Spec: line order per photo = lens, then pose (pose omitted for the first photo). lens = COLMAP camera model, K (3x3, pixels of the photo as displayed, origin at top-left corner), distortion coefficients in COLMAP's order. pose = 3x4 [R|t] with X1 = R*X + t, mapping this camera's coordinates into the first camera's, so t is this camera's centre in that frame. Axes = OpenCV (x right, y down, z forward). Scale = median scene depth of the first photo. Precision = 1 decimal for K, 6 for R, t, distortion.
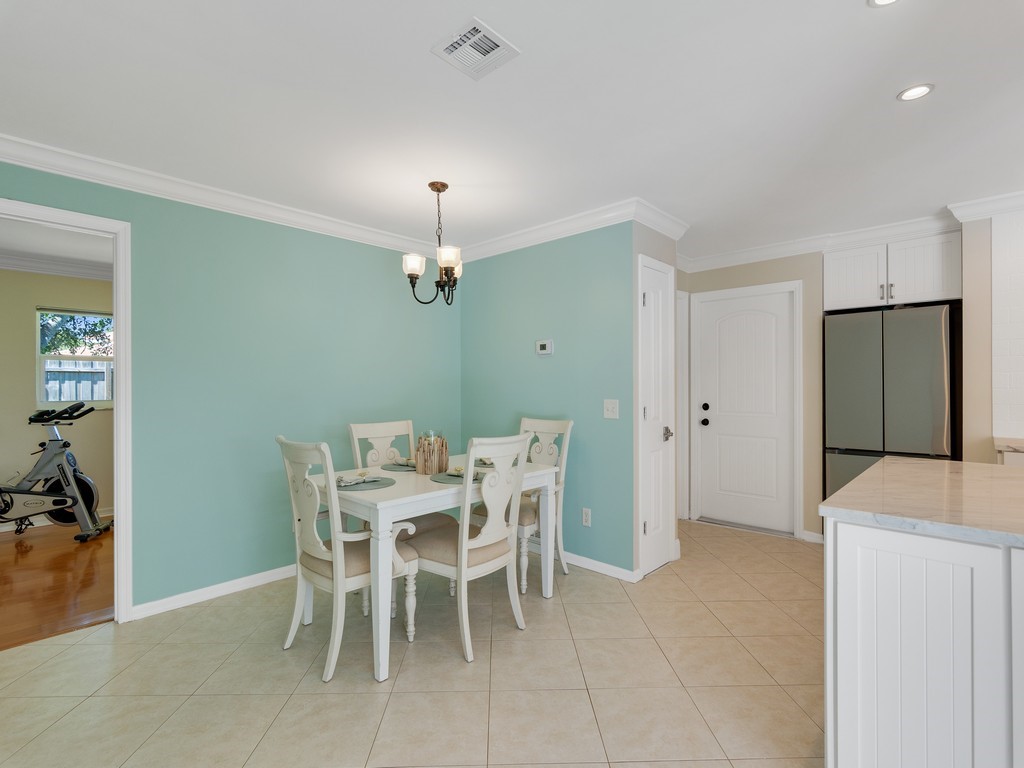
lens RADIAL K [[499.3, 0, 510.2], [0, 499.3, 375.4], [0, 0, 1]] dist [-0.008846, 0.000226]
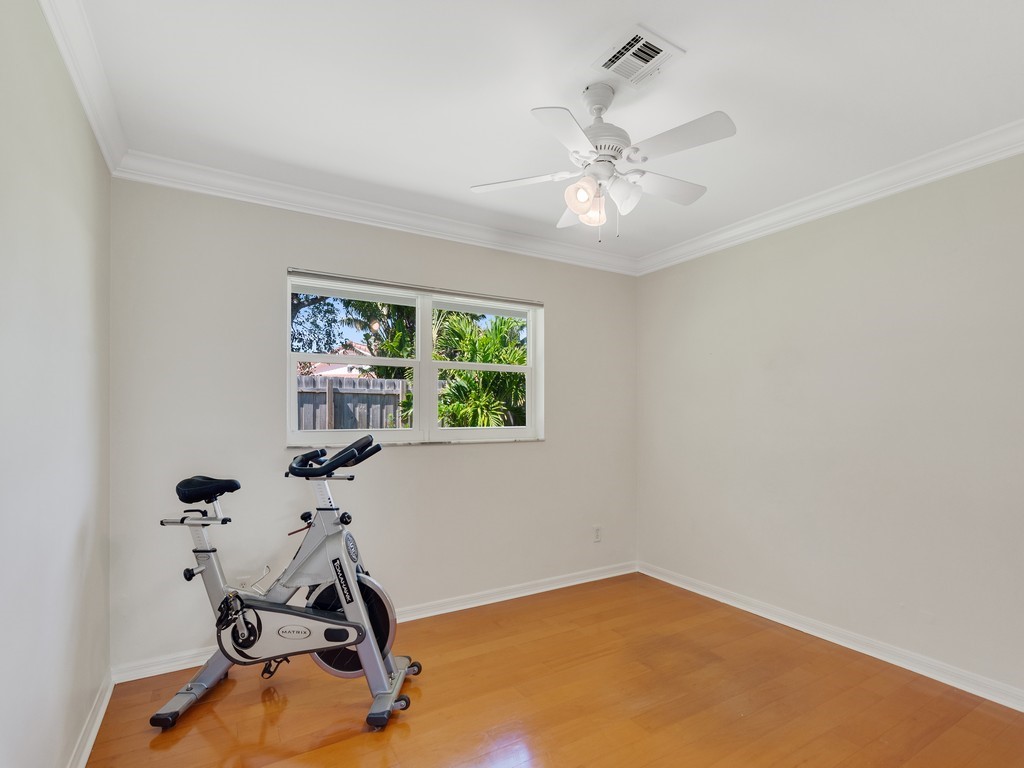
lens RADIAL K [[499.3, 0, 512.2], [0, 499.3, 394.0], [0, 0, 1]] dist [-0.008846, 0.000226]
pose [[0.958157, -0.006452, -0.286169, -0.582940], [0.002273, 0.999886, -0.014931, 0.018047], [0.286233, 0.013655, 0.958063, 0.554342]]
